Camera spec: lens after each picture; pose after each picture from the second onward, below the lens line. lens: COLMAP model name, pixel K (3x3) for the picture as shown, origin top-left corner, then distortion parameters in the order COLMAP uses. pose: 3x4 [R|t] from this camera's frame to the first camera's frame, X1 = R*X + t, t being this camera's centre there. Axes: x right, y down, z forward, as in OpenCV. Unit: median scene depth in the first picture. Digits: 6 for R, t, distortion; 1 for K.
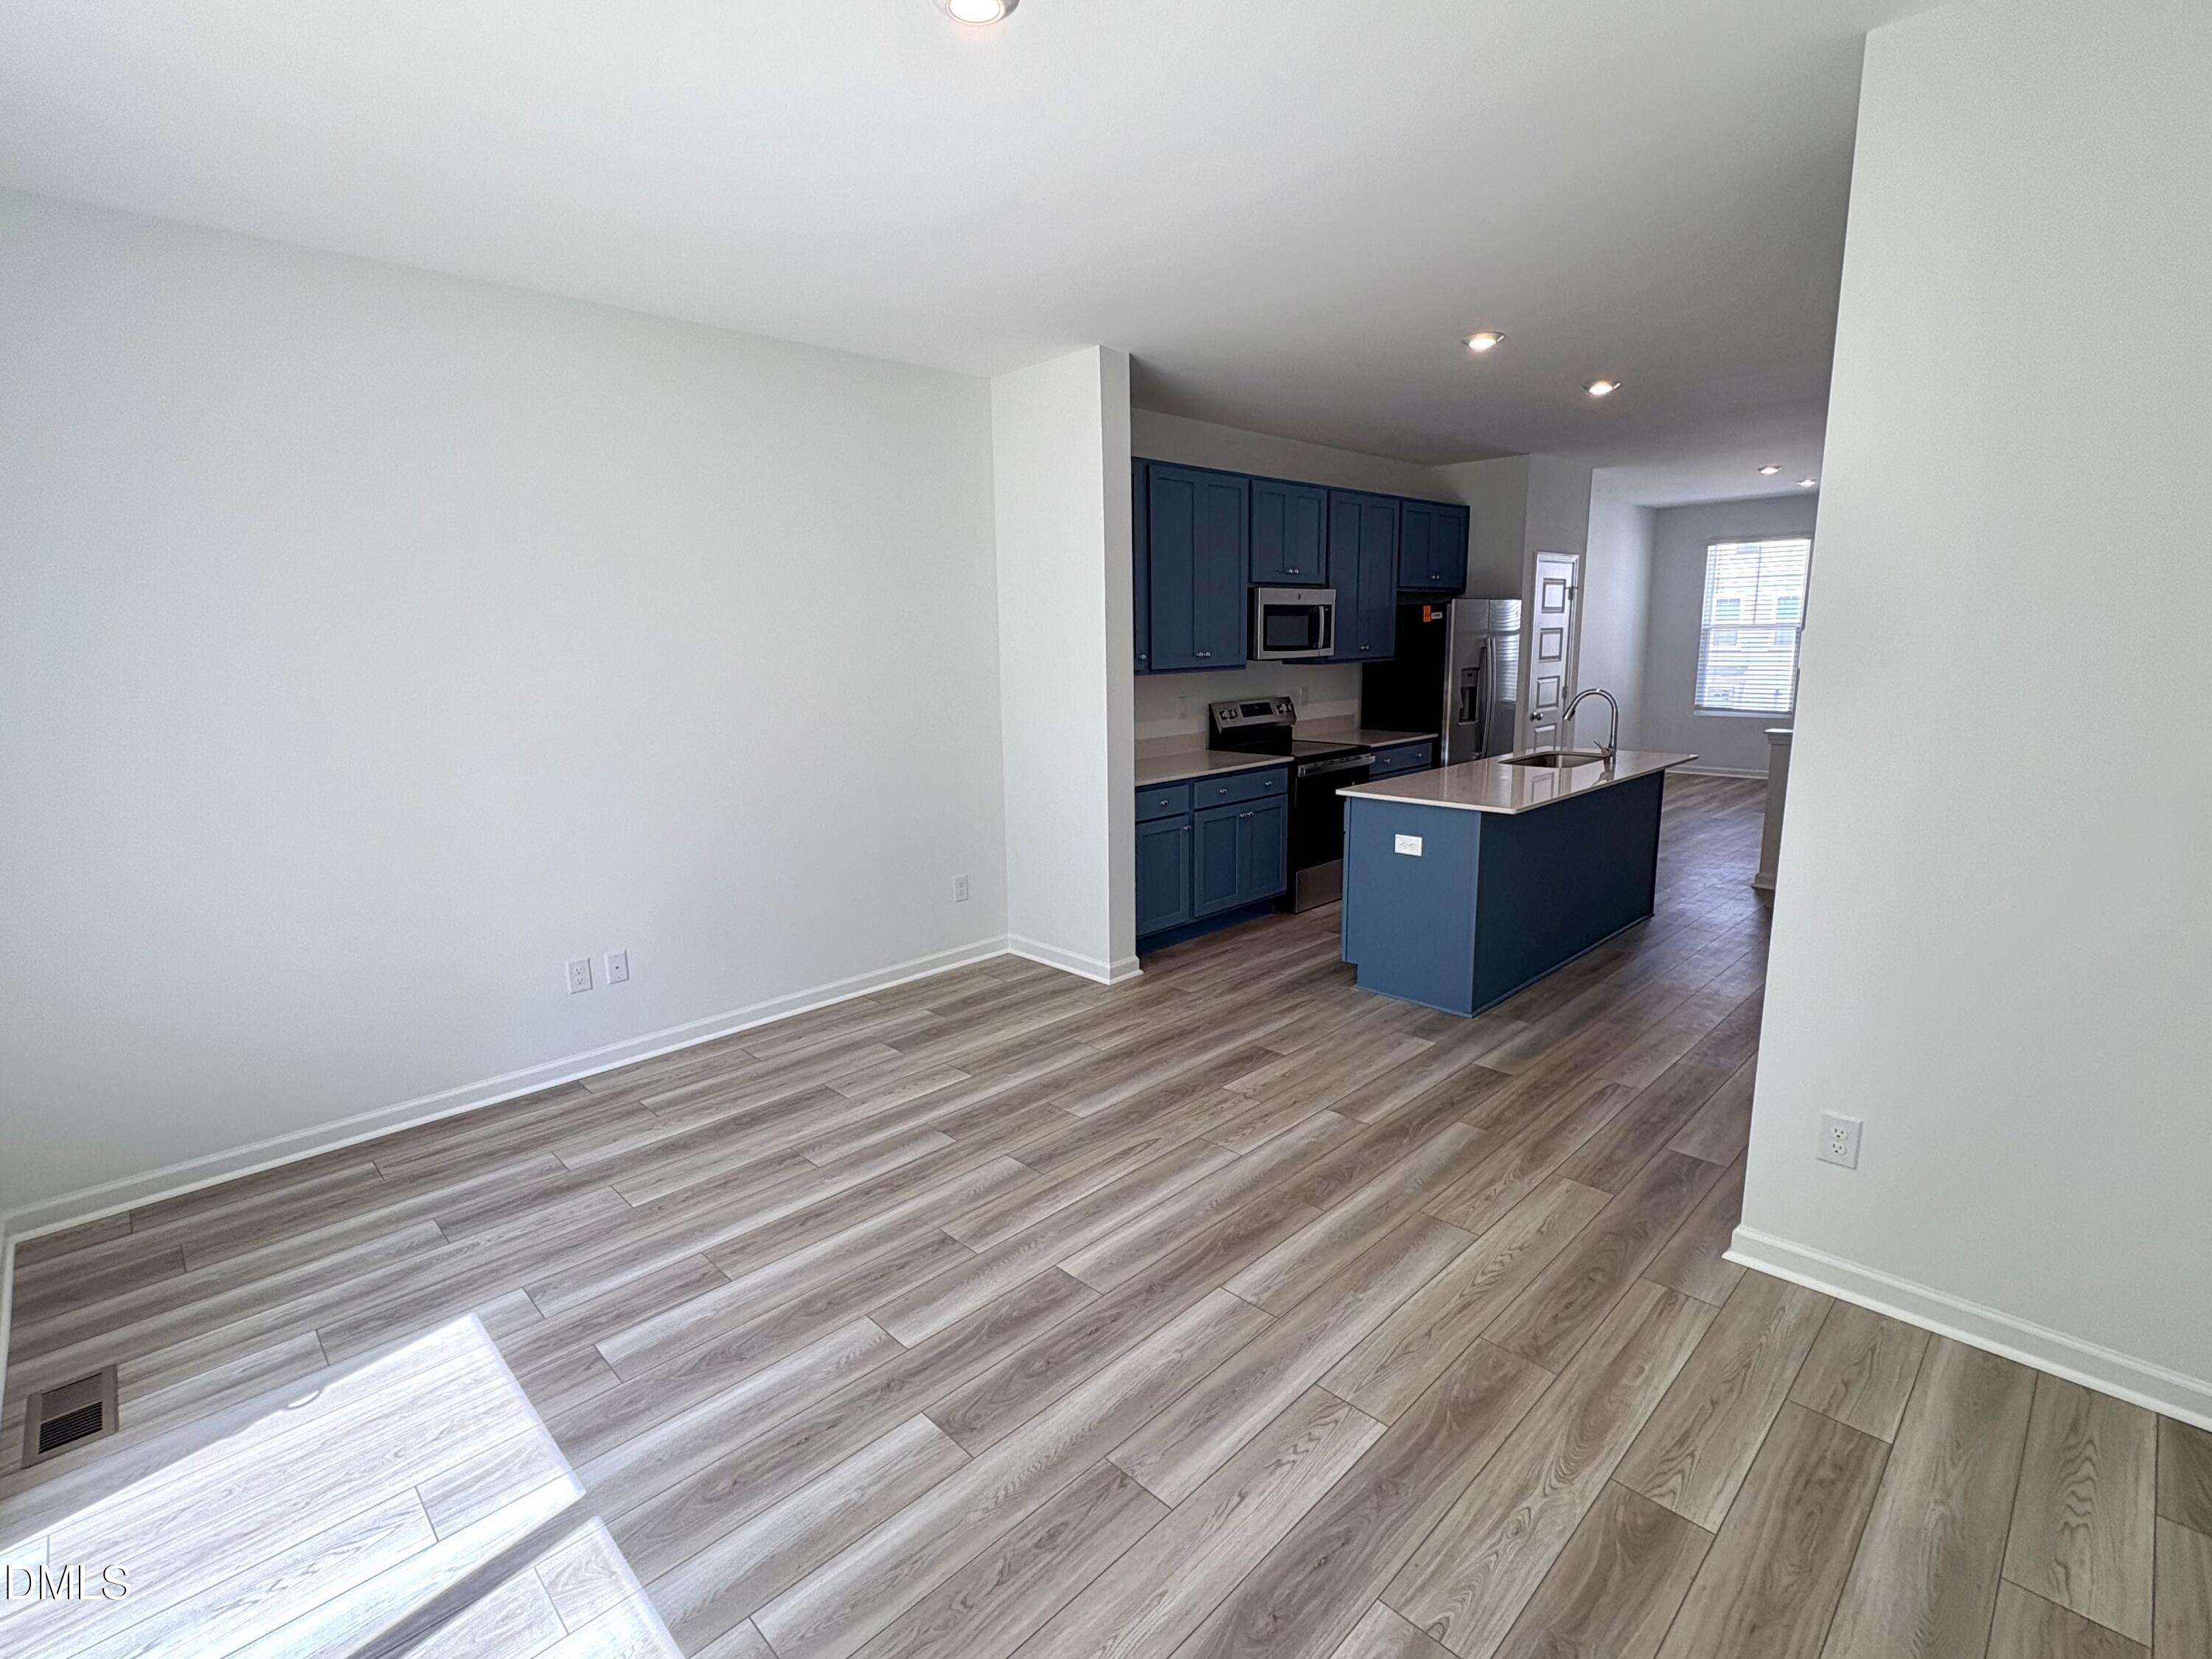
lens RADIAL K [[1038.0, 0, 1101.3], [0, 1038.0, 838.5], [0, 0, 1]] dist [-0.000191, -0.000029]
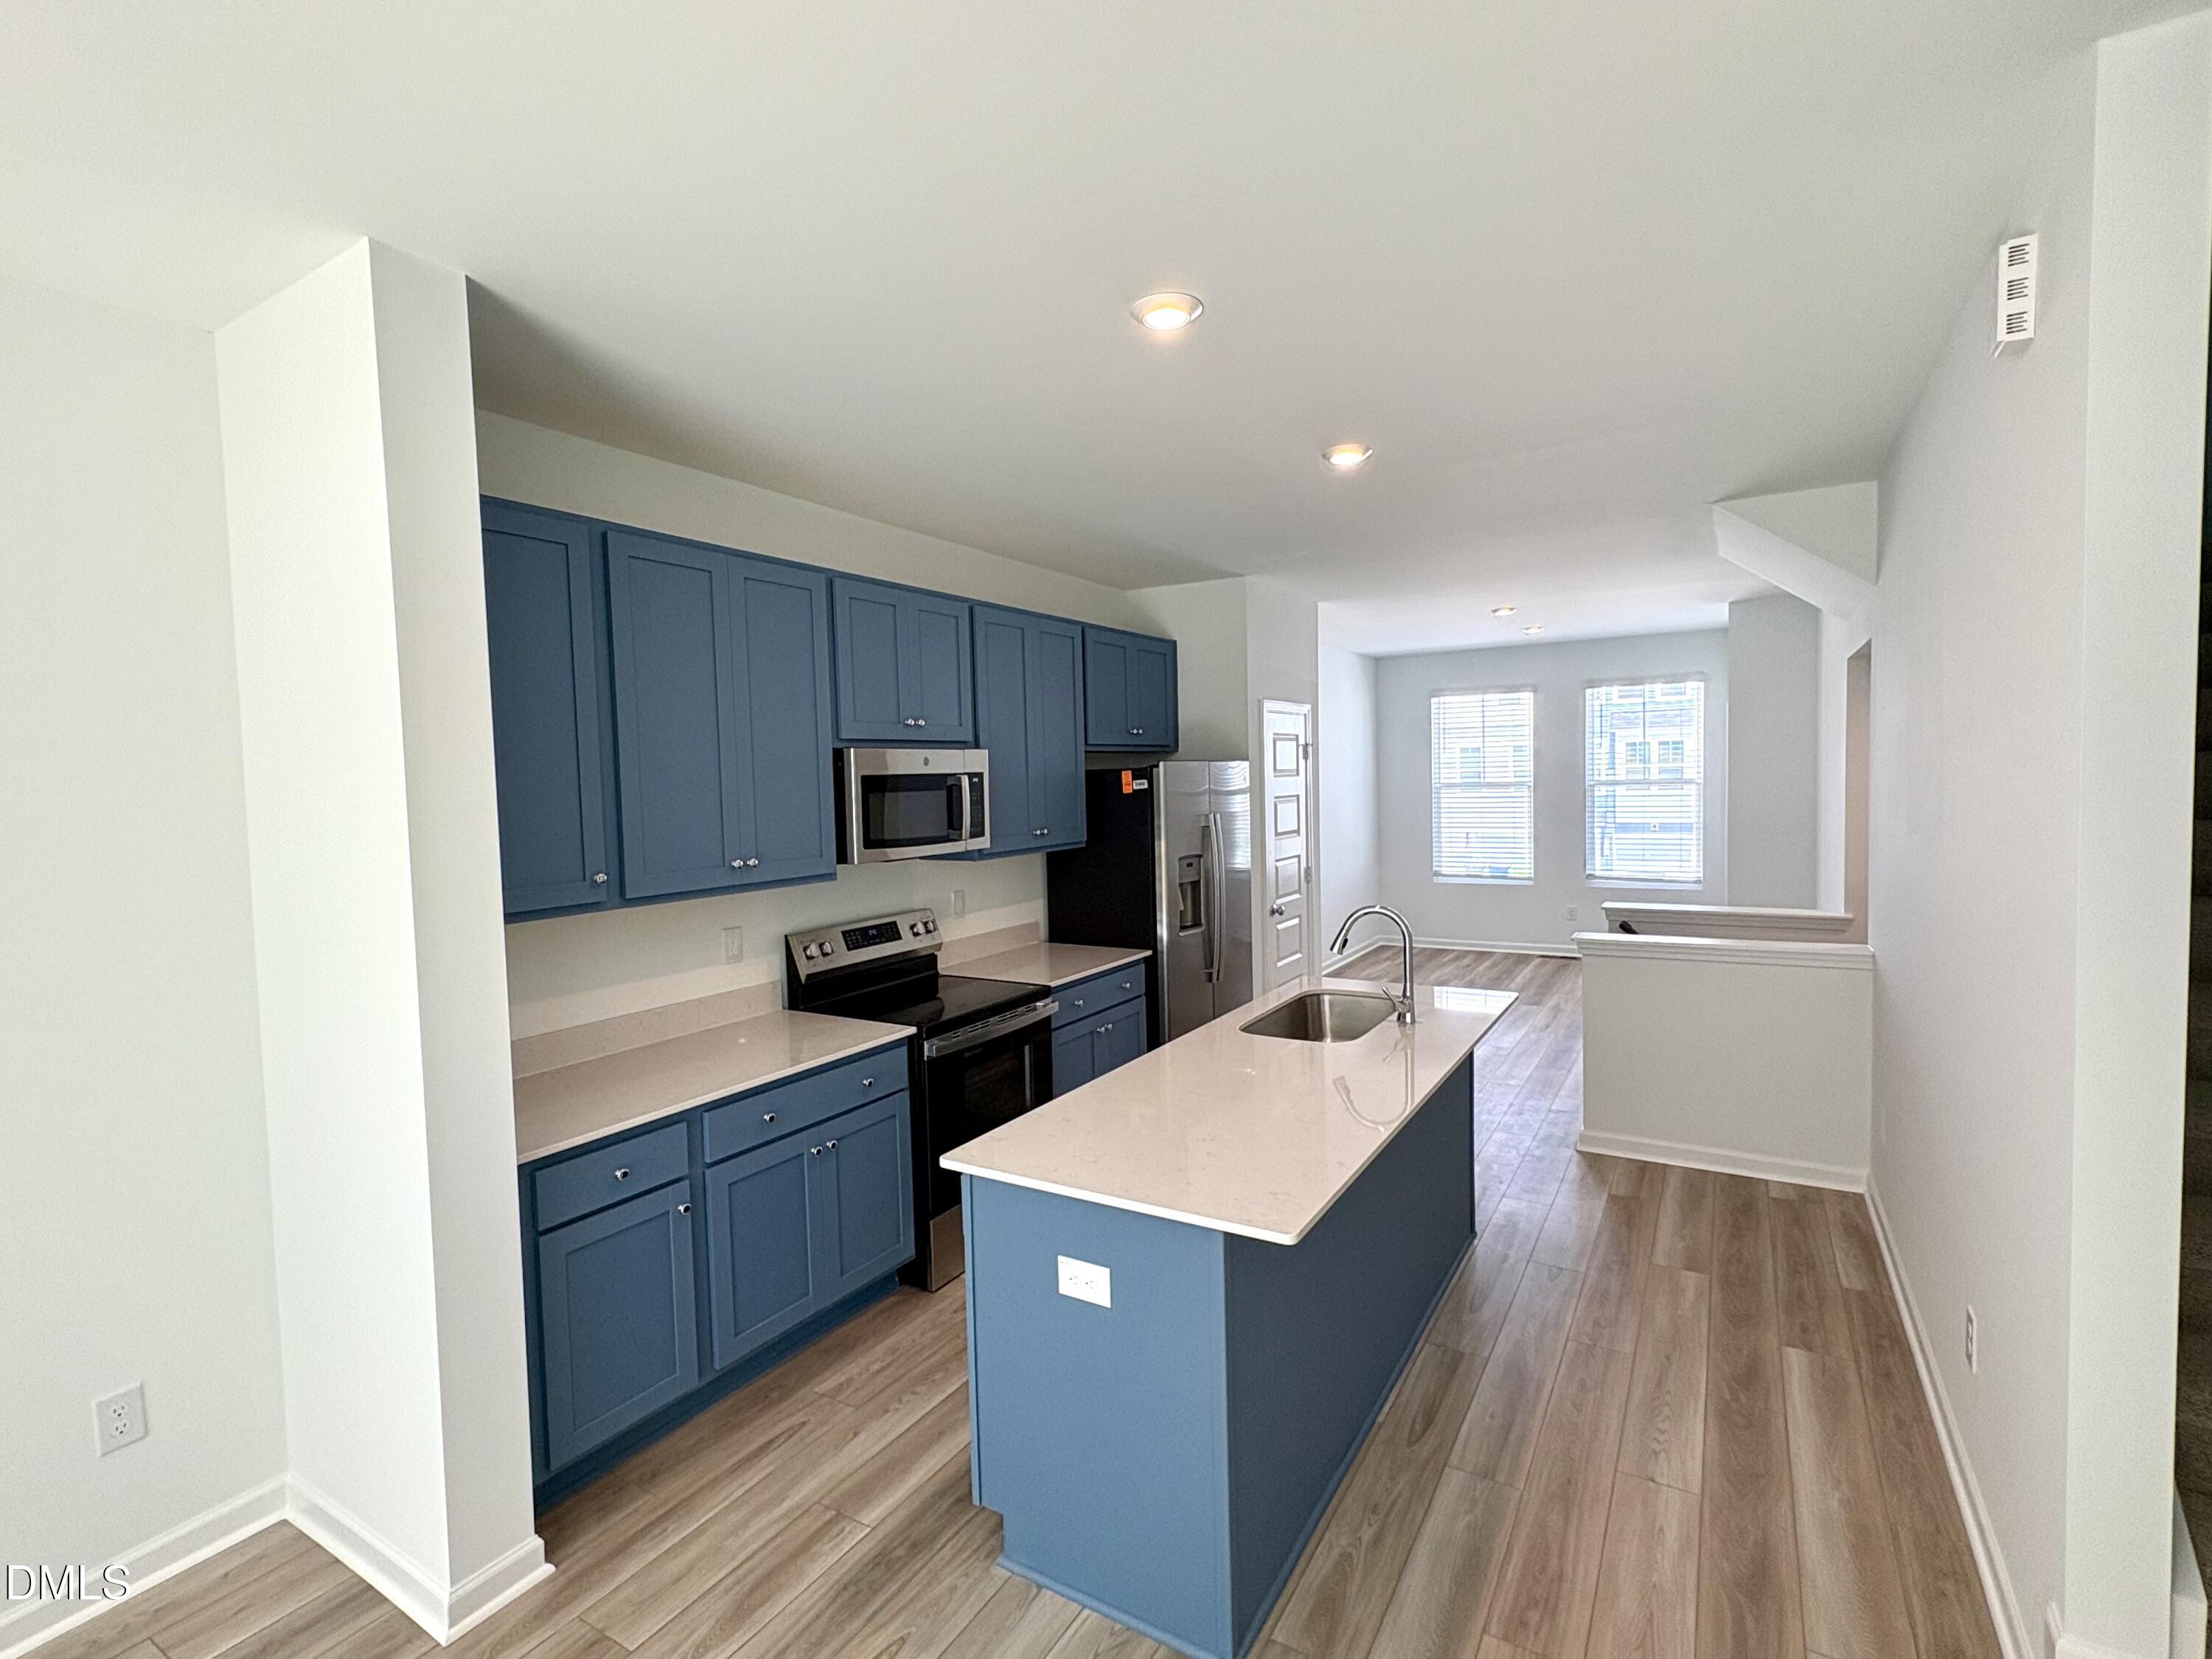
lens RADIAL K [[1038.0, 0, 1105.3], [0, 1038.0, 839.6], [0, 0, 1]] dist [-0.000191, -0.000029]
pose [[0.968853, -0.020644, 0.246773, 0.132747], [0.054588, 0.989810, -0.131513, -0.091521], [-0.241543, 0.140887, 0.960108, 0.352952]]
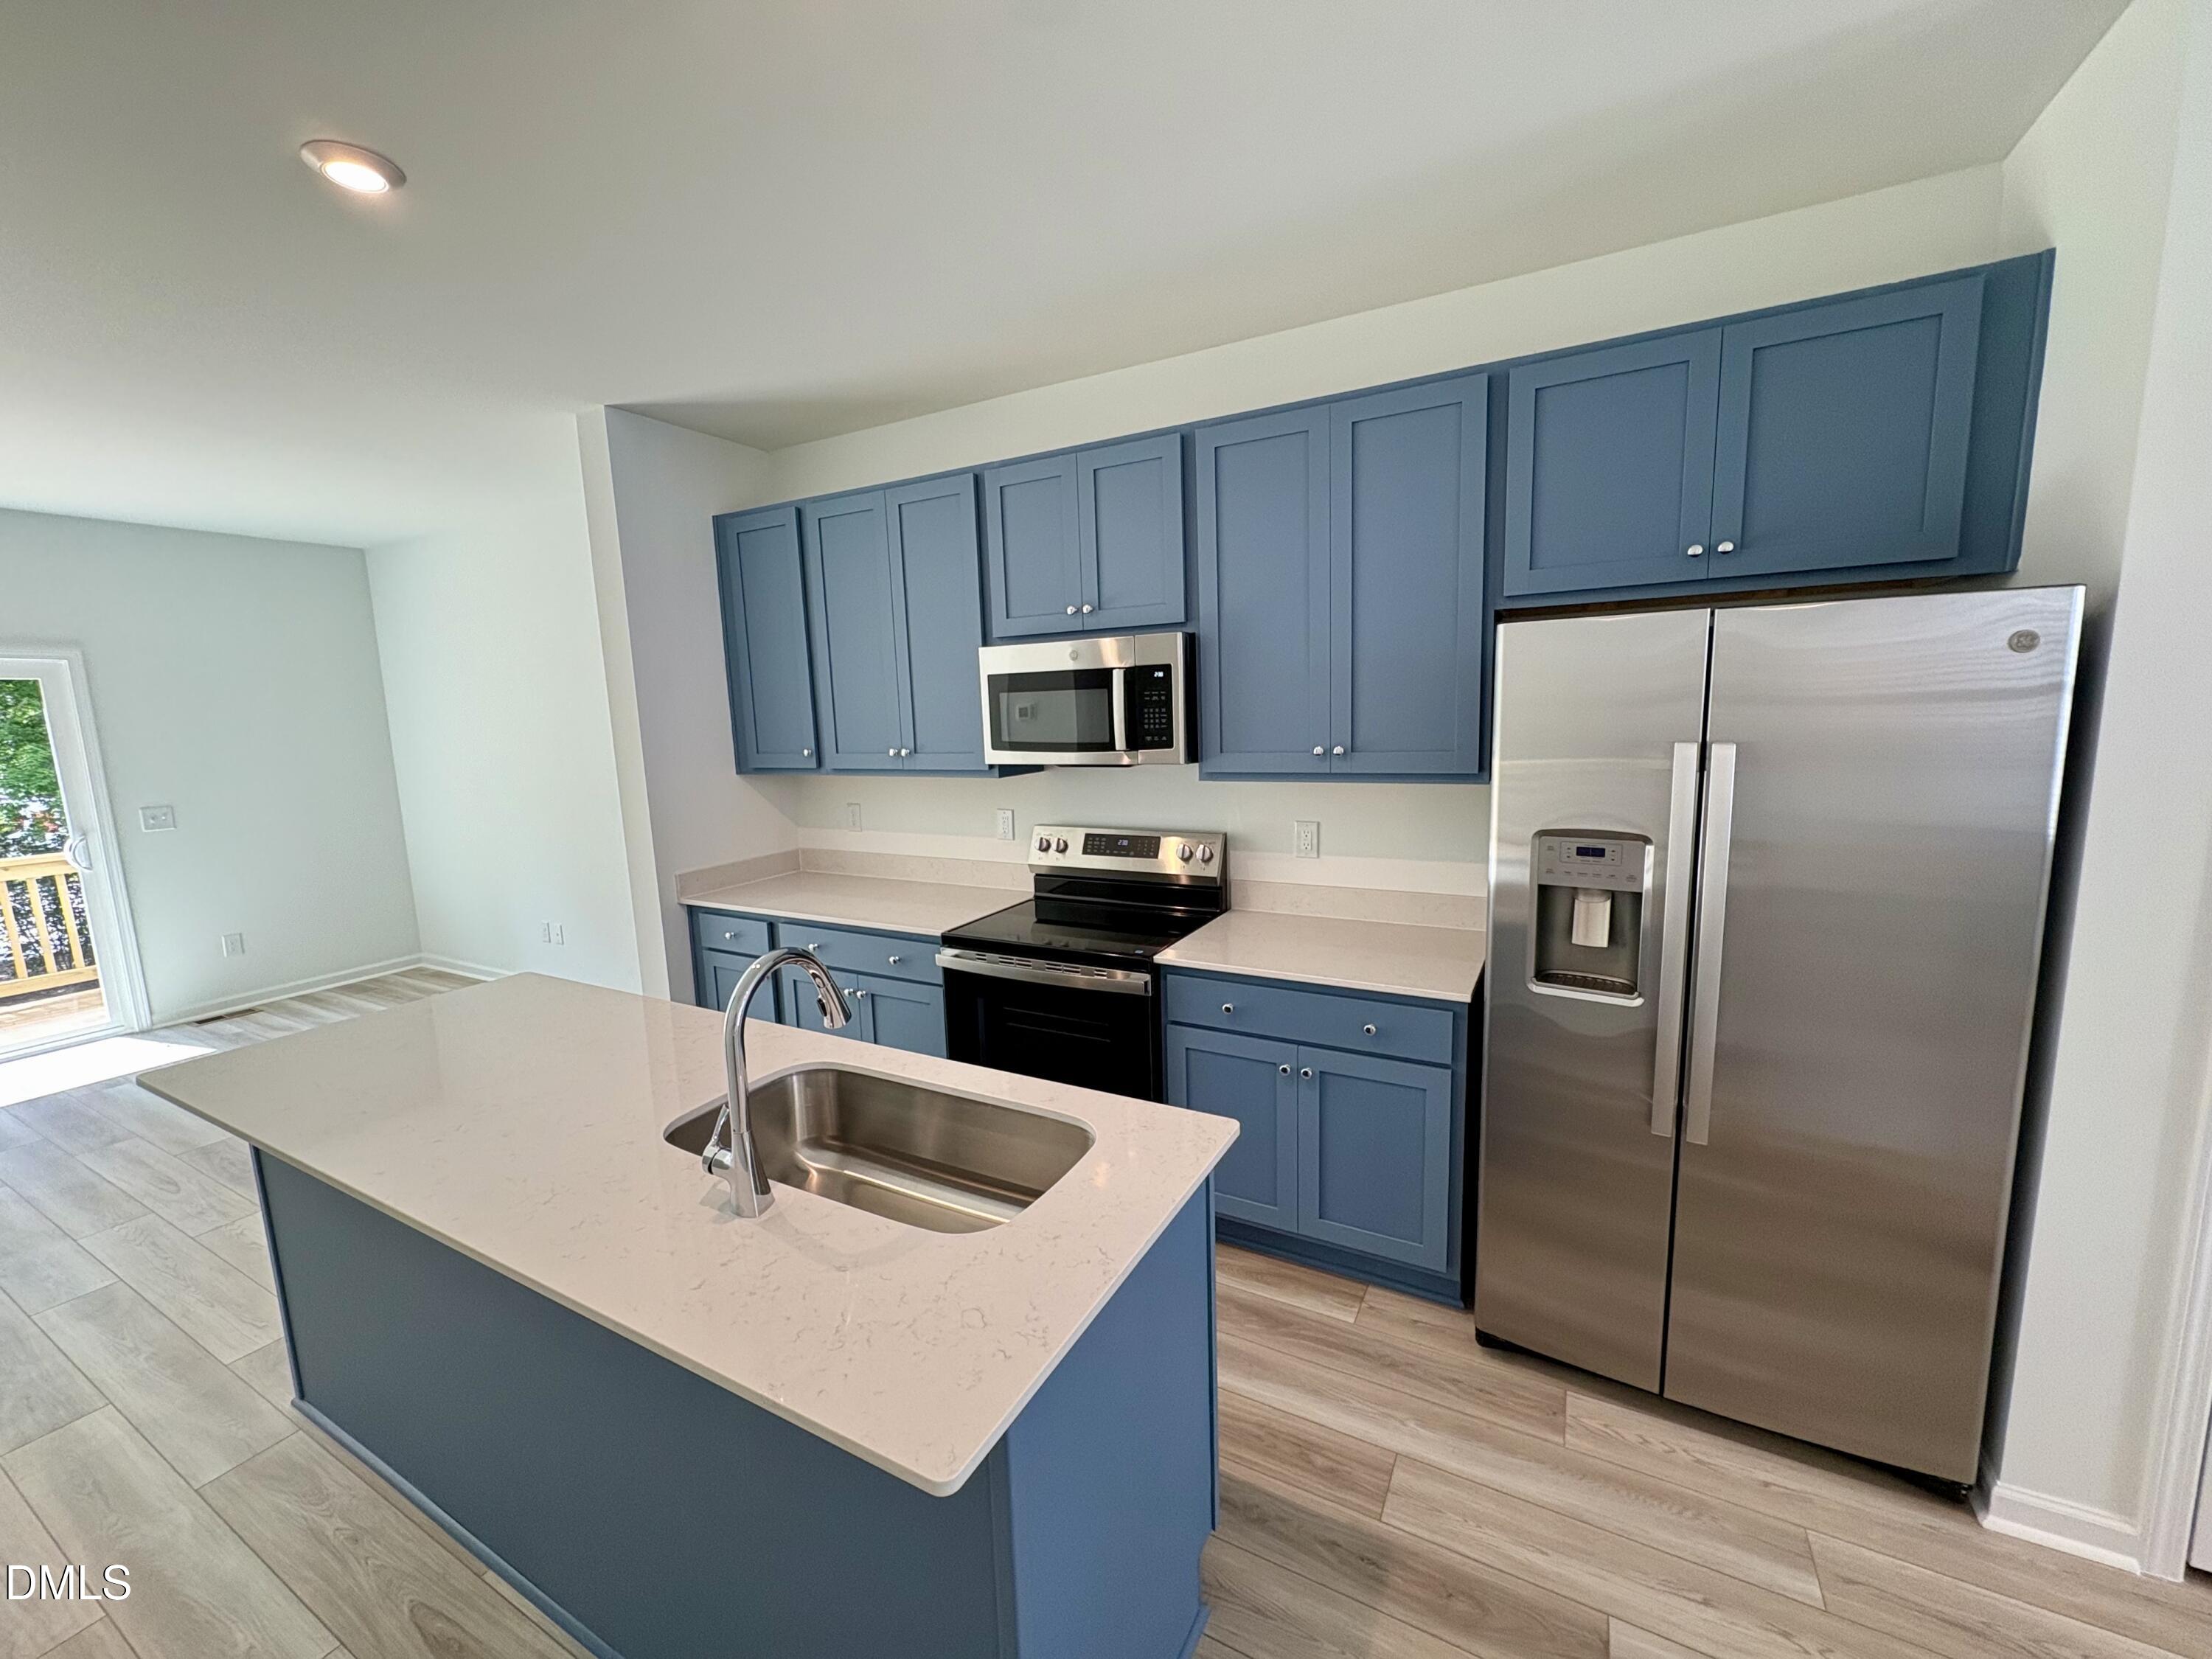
lens RADIAL K [[884.8, 0, 1105.3], [0, 884.8, 834.1], [0, 0, 1]] dist [0.001978, 0.000344]
pose [[0.284604, 0.158466, -0.945457, 0.619913], [-0.155895, 0.980765, 0.117456, -0.188418], [0.945884, 0.113963, 0.303834, 0.843349]]
